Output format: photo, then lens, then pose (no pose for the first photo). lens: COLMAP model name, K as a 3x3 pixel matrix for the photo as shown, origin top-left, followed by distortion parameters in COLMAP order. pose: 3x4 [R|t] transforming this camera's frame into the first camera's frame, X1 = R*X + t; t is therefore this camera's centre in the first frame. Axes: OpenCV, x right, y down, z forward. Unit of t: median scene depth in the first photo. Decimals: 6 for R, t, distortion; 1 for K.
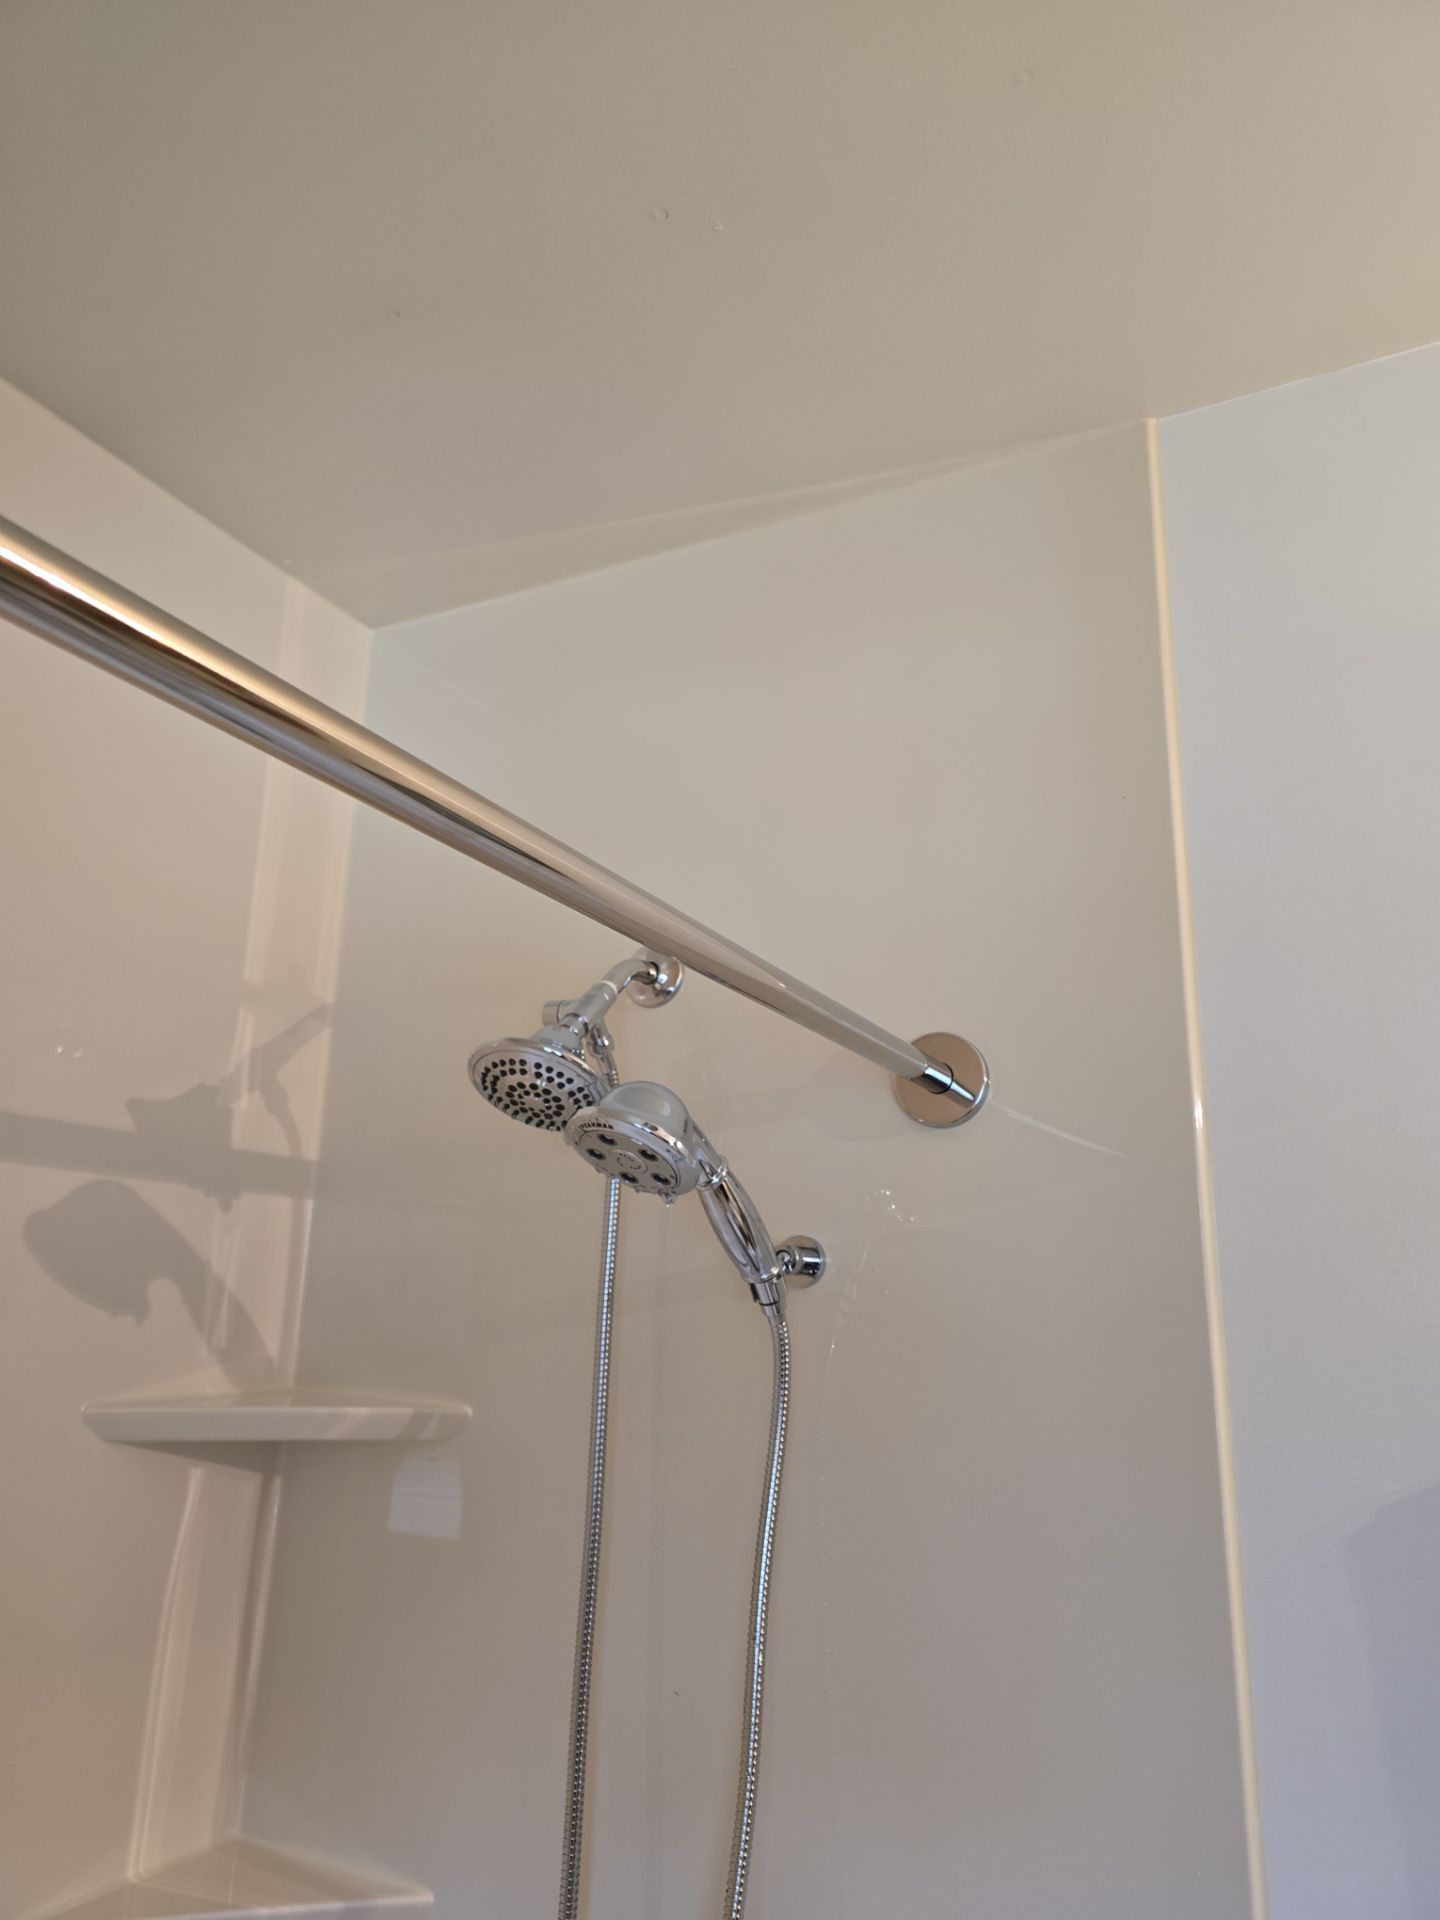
lens RADIAL K [[1316.7, 0, 720.0], [0, 1316.7, 960.0], [0, 0, 1]] dist [-0.000509, -0.000601]
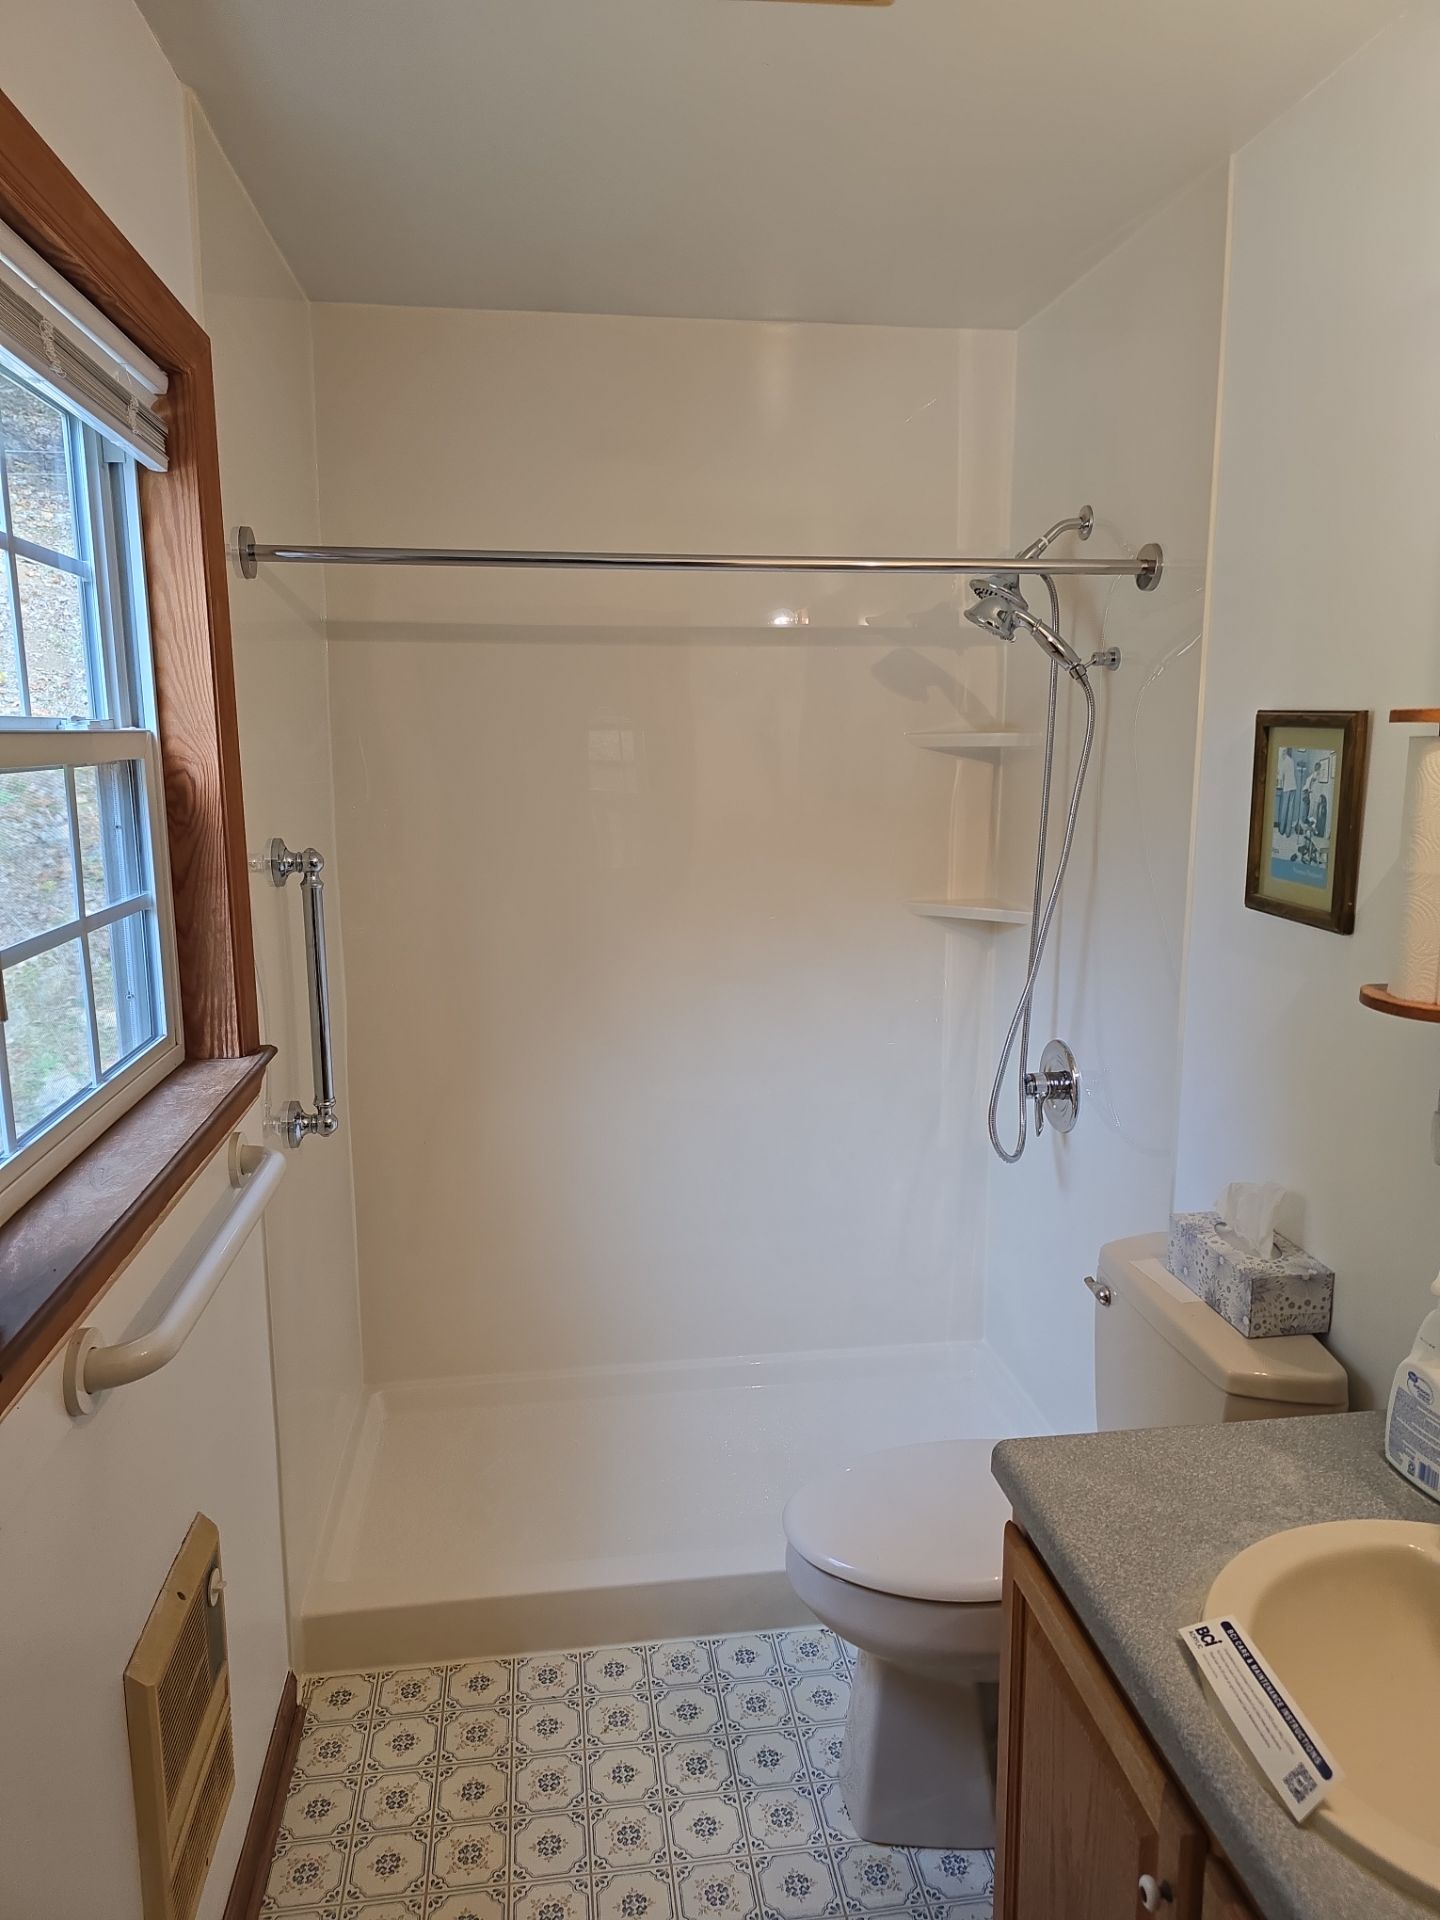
lens RADIAL K [[1316.7, 0, 720.0], [0, 1316.7, 960.0], [0, 0, 1]] dist [-0.000509, -0.000601]
pose [[0.573395, 0.112594, -0.811505, 1.404986], [0.244868, 0.921683, 0.300900, -0.122618], [0.781830, -0.371246, 0.500918, -0.735002]]
